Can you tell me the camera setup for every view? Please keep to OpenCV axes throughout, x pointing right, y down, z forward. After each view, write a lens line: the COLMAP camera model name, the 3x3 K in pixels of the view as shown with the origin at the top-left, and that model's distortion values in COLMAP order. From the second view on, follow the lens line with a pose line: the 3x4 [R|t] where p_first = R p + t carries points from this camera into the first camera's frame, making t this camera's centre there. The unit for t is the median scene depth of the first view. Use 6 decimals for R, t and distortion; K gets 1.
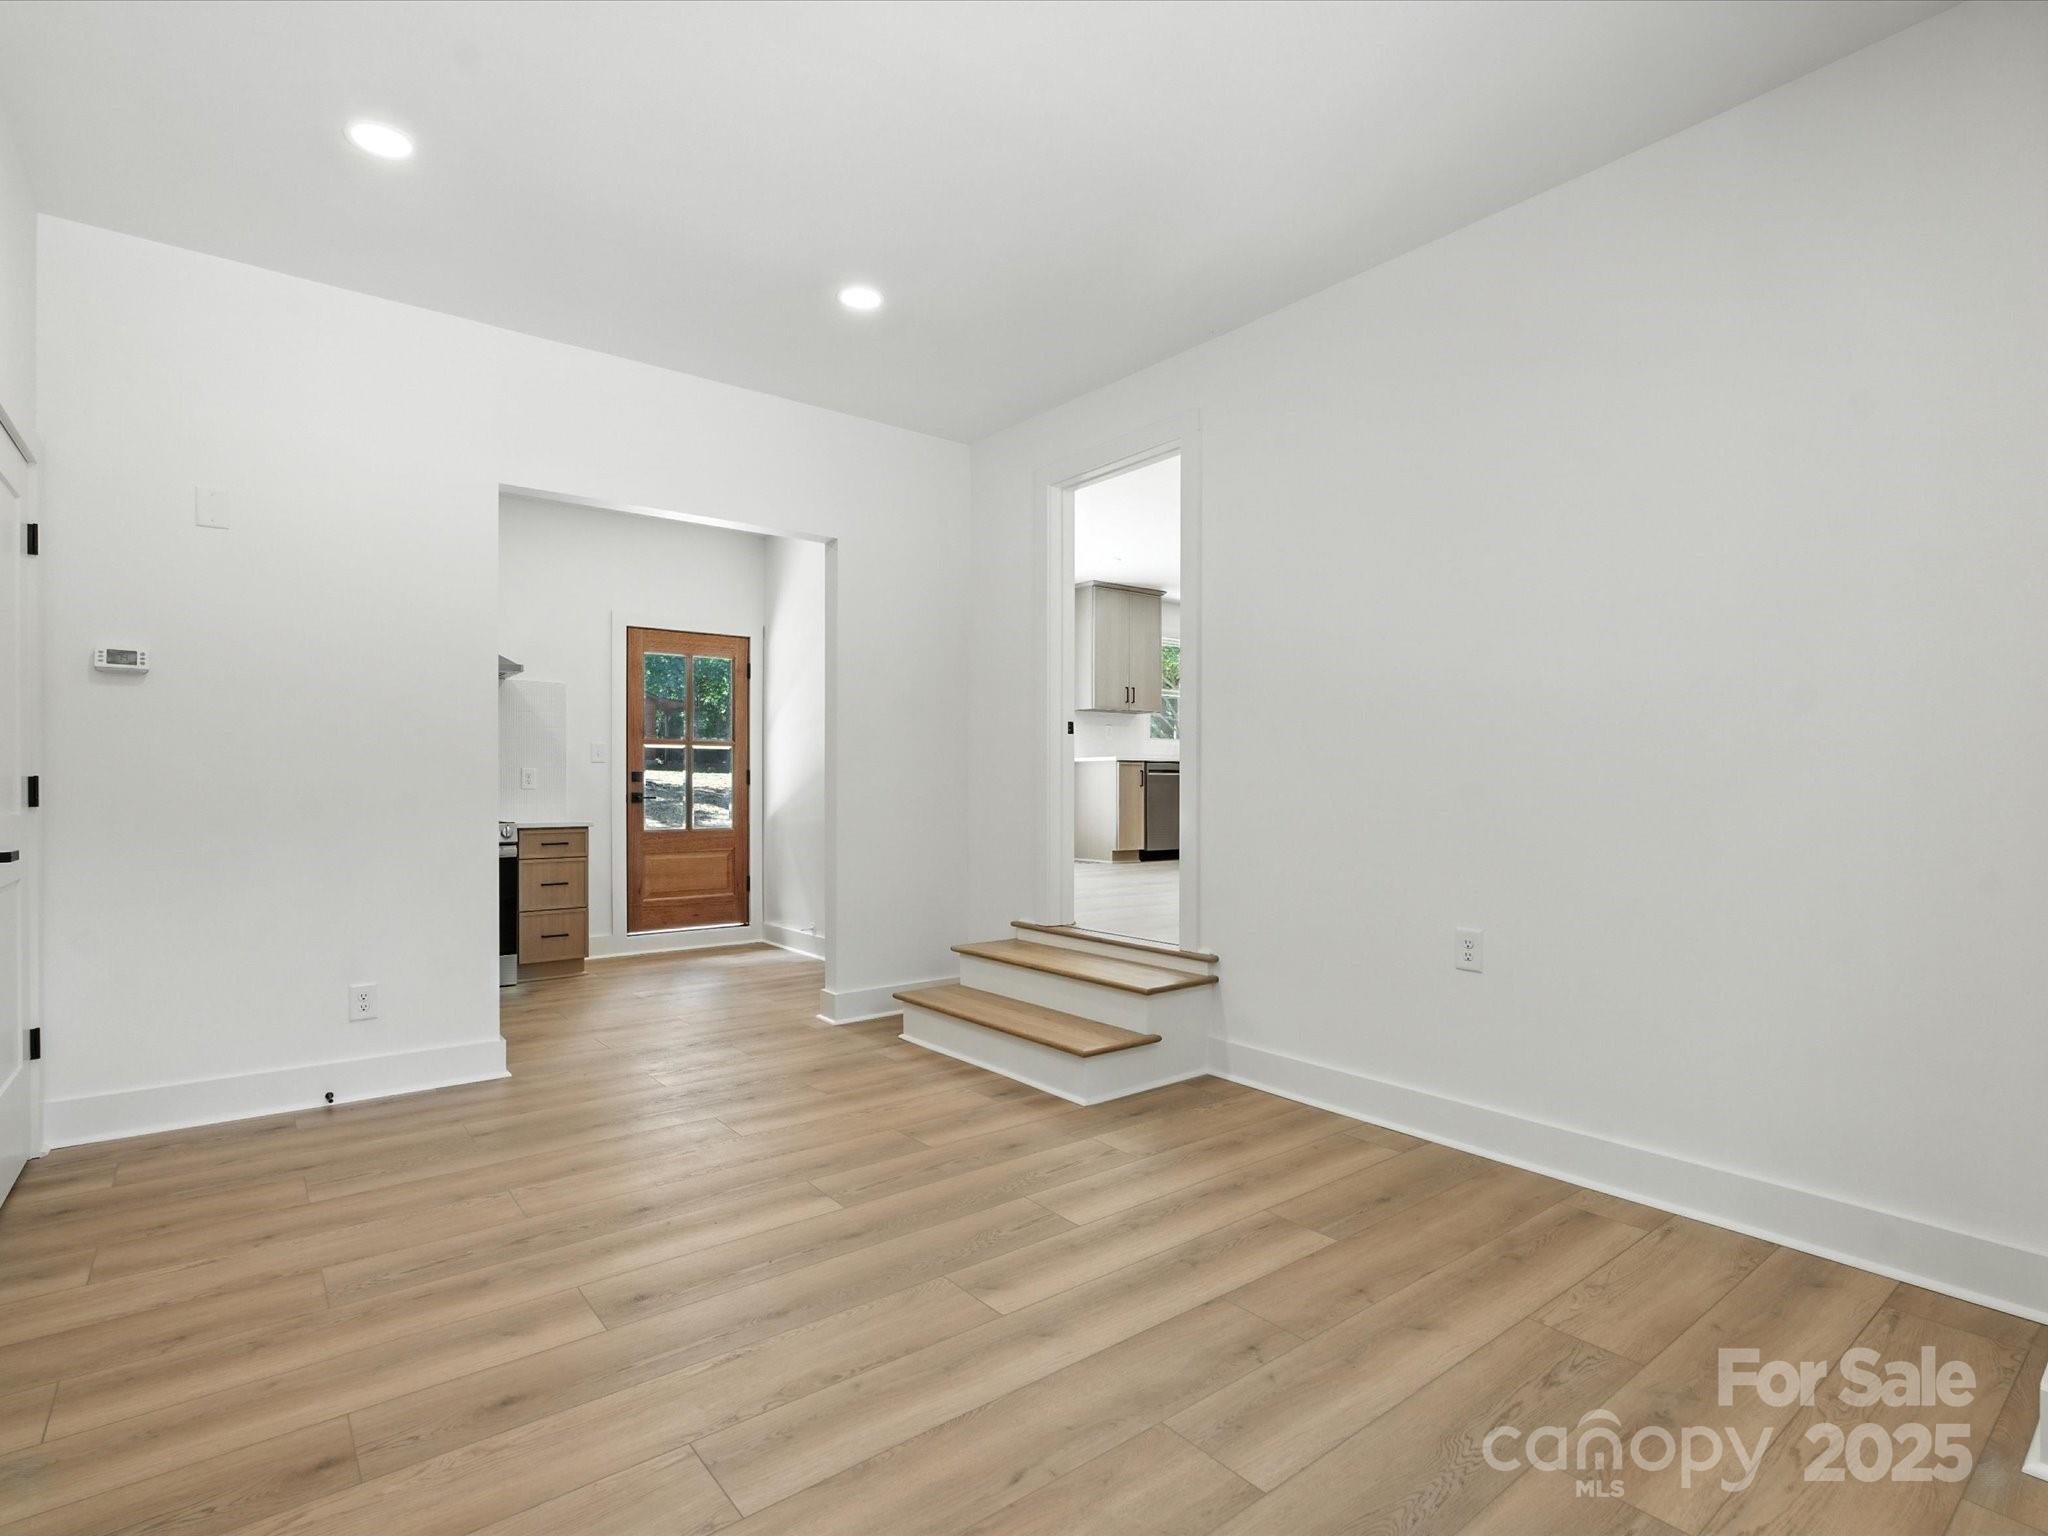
lens RADIAL K [[1020.2, 0, 1027.4], [0, 1020.2, 774.0], [0, 0, 1]] dist [-0.004714, -0.001099]
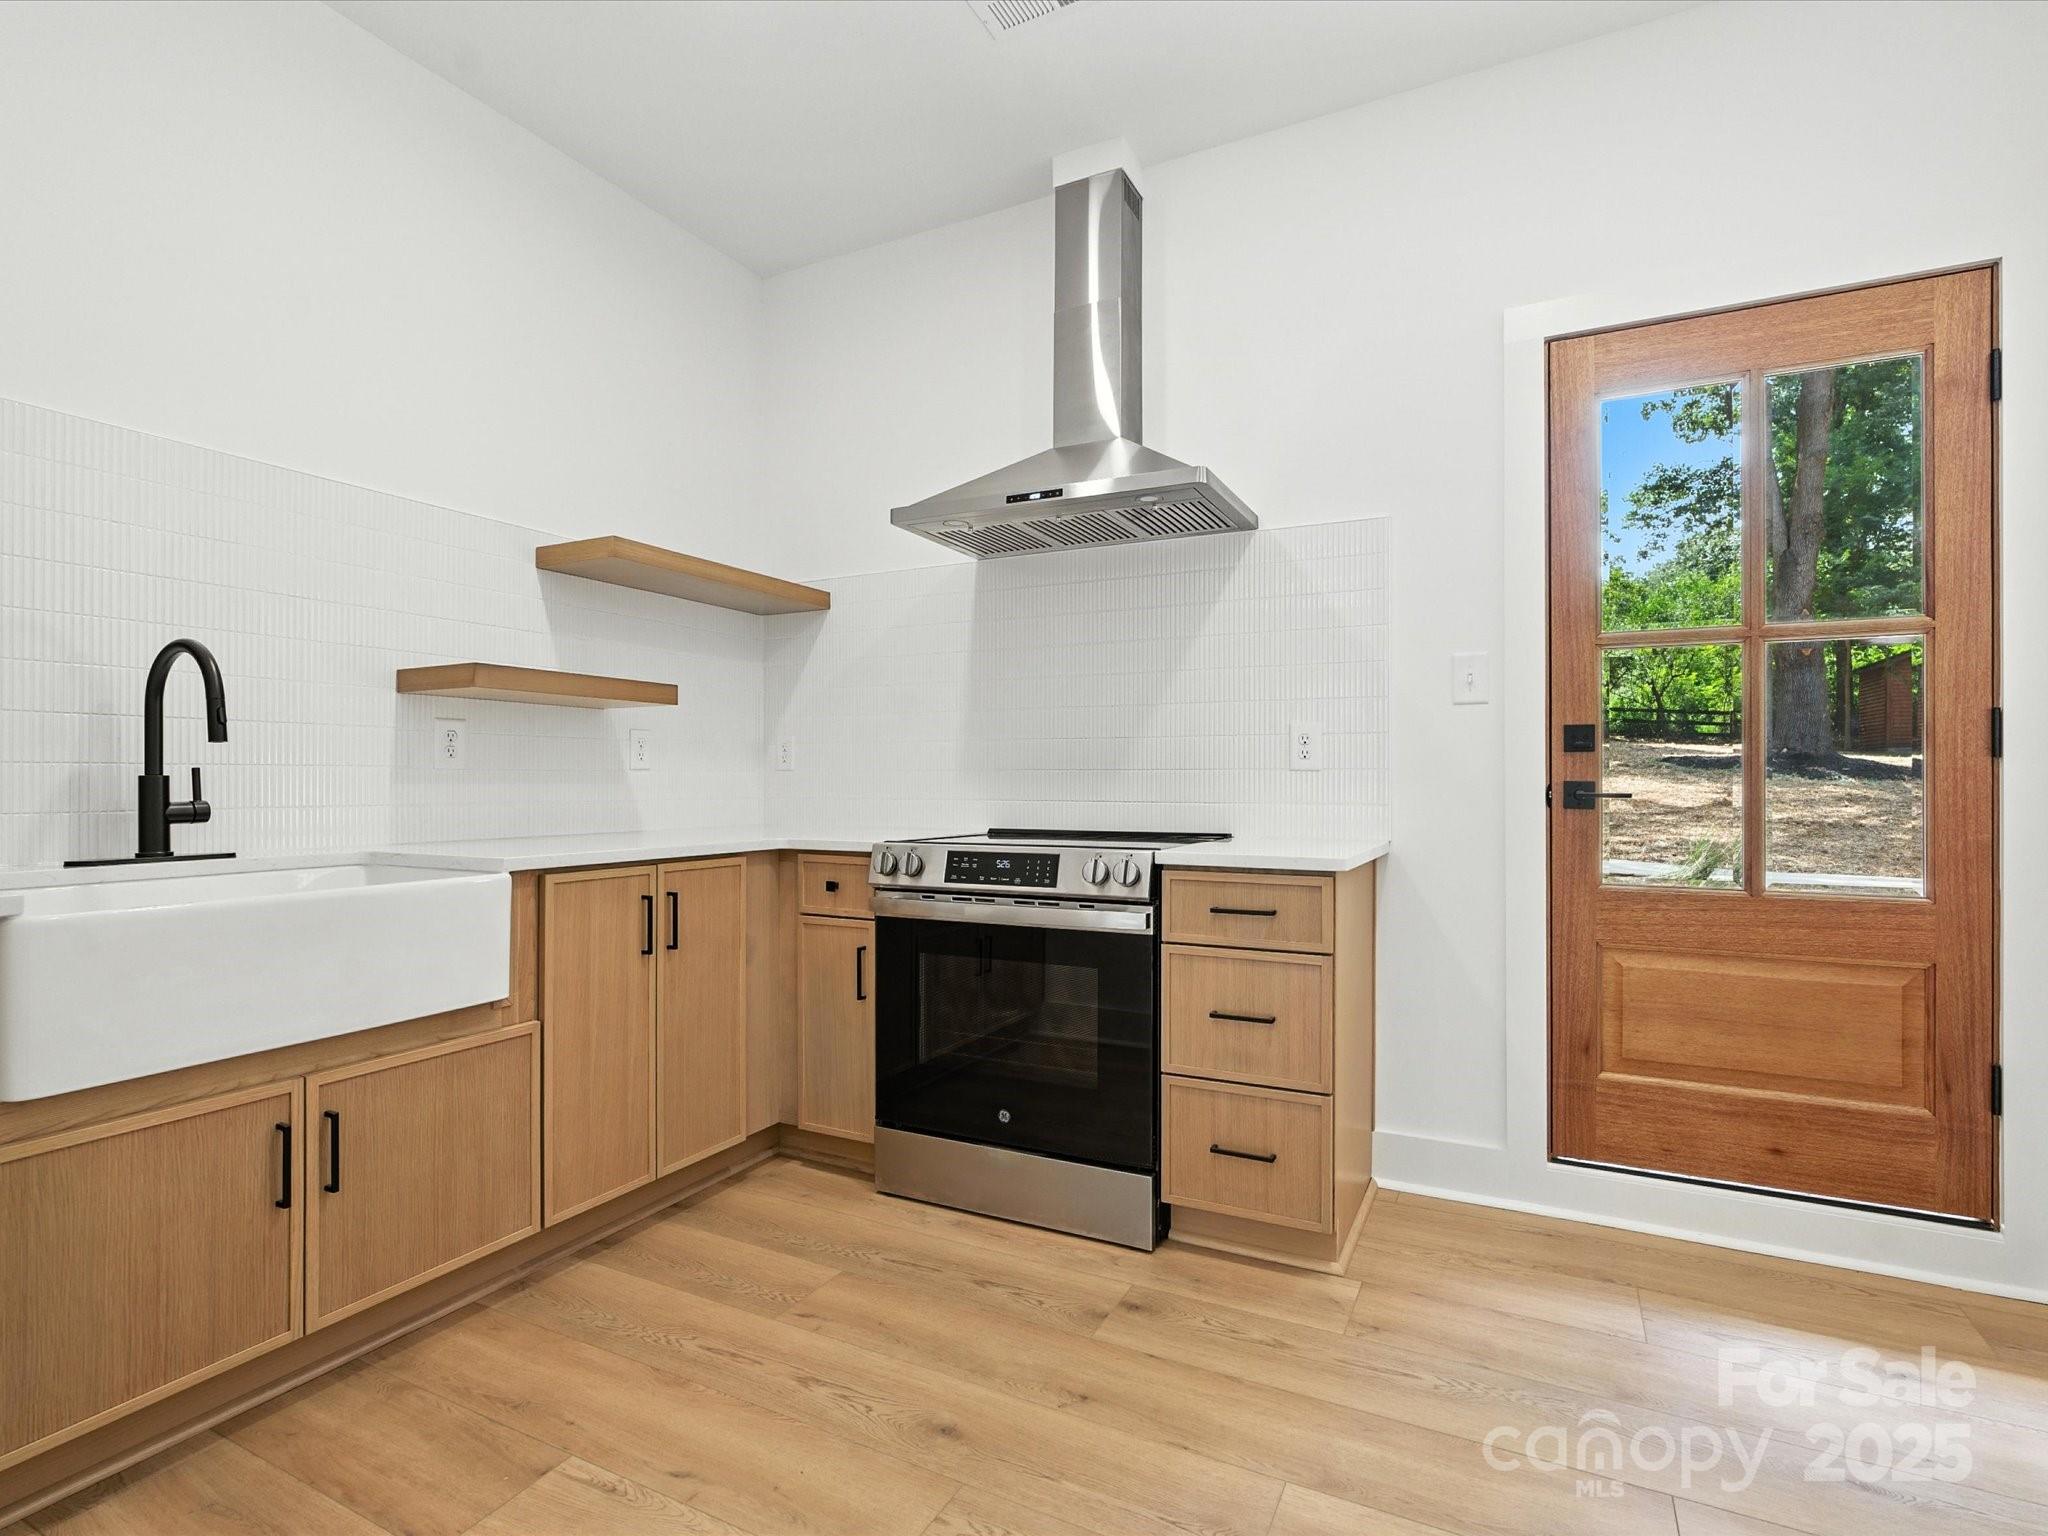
lens RADIAL K [[1020.2, 0, 1027.4], [0, 1020.2, 774.0], [0, 0, 1]] dist [-0.004714, -0.001099]
pose [[0.409179, -0.002246, -0.912451, -0.125312], [0.009861, 0.999949, 0.001961, 0.013095], [0.912401, -0.009801, 0.409180, 0.652043]]
